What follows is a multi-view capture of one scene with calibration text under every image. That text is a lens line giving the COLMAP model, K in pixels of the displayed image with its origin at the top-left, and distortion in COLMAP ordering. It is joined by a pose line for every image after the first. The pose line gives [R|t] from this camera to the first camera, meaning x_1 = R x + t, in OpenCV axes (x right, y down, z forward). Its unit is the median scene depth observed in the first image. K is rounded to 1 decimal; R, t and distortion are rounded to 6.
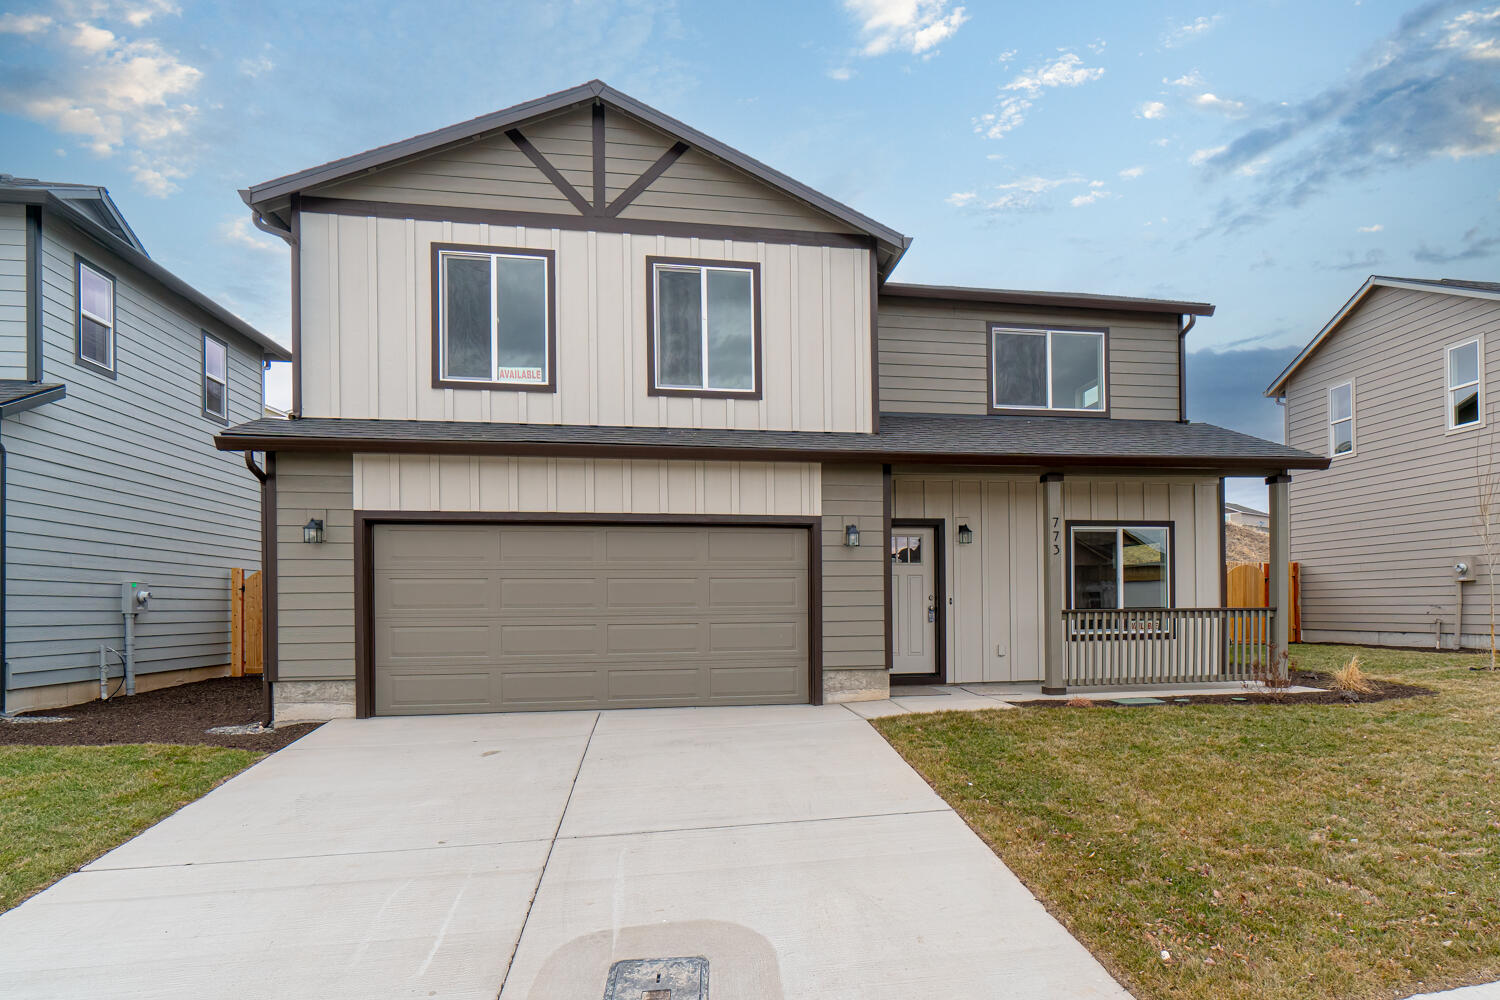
lens RADIAL K [[652.1, 0, 754.3], [0, 652.1, 605.6], [0, 0, 1]] dist [-0.001096, 0.000235]
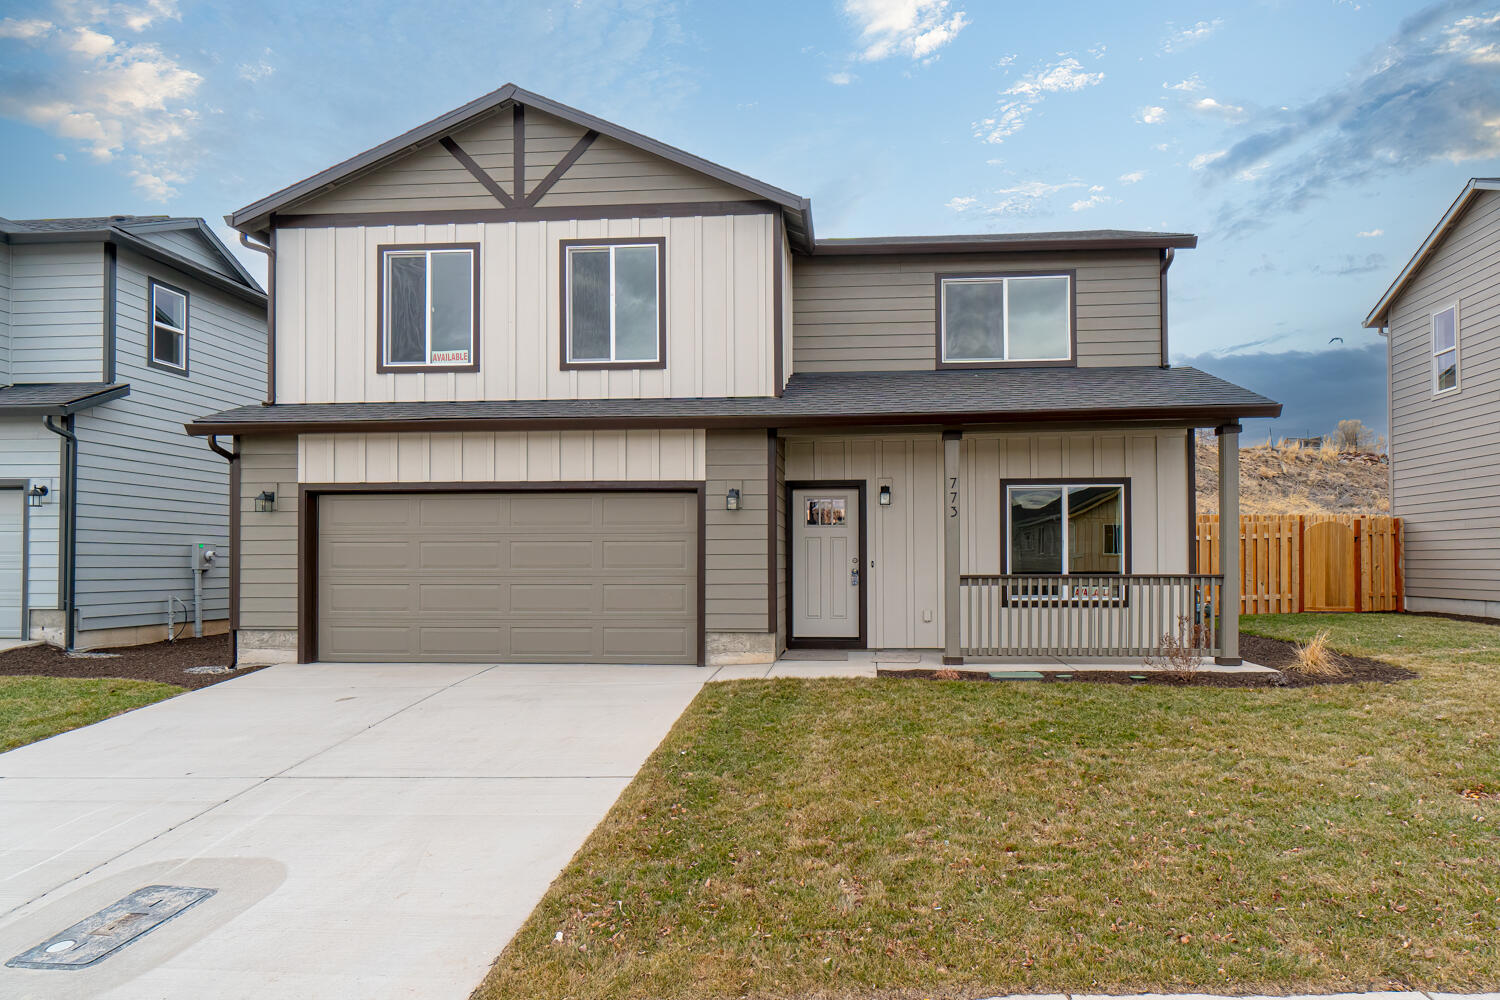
lens RADIAL K [[647.0, 0, 777.7], [0, 647.0, 557.0], [0, 0, 1]] dist [-0.000036, 0.000126]
pose [[0.982500, 0.005038, -0.186193, 0.385194], [-0.006479, 0.999954, -0.007129, -0.011141], [0.186148, 0.008211, 0.982487, 0.027732]]
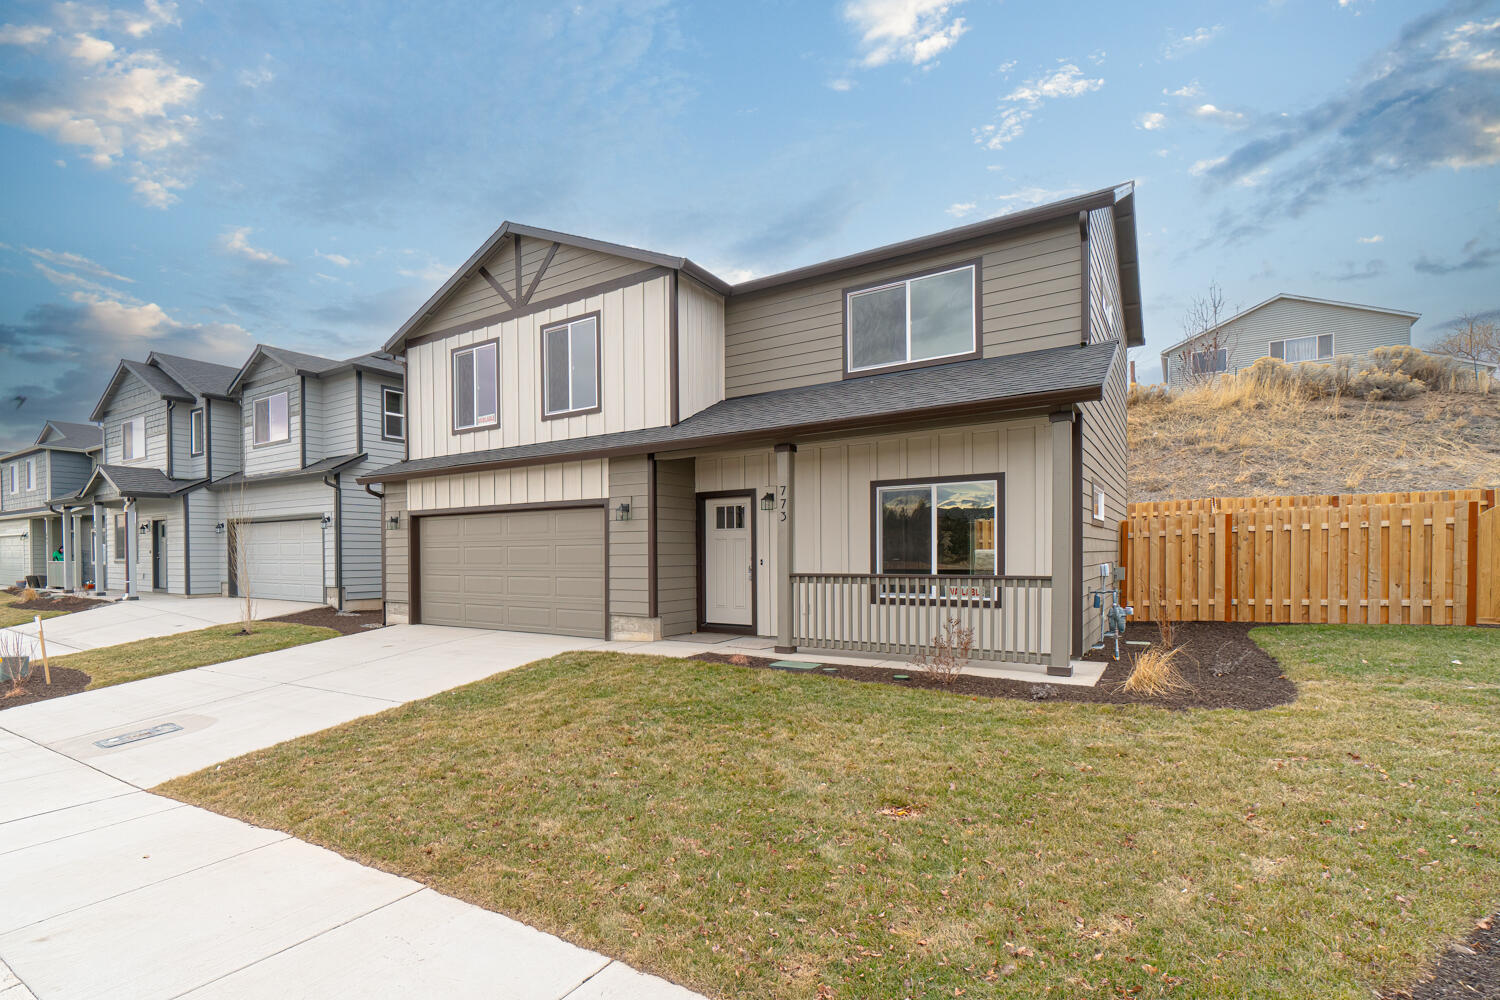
lens RADIAL K [[584.0, 0, 710.3], [0, 584.0, 562.5], [0, 0, 1]] dist [-0.000133, -0.000005]
pose [[0.801813, 0.011460, -0.597465, 0.930926], [-0.000705, 0.999834, 0.018232, -0.027982], [0.597574, -0.014198, 0.801688, 0.166732]]
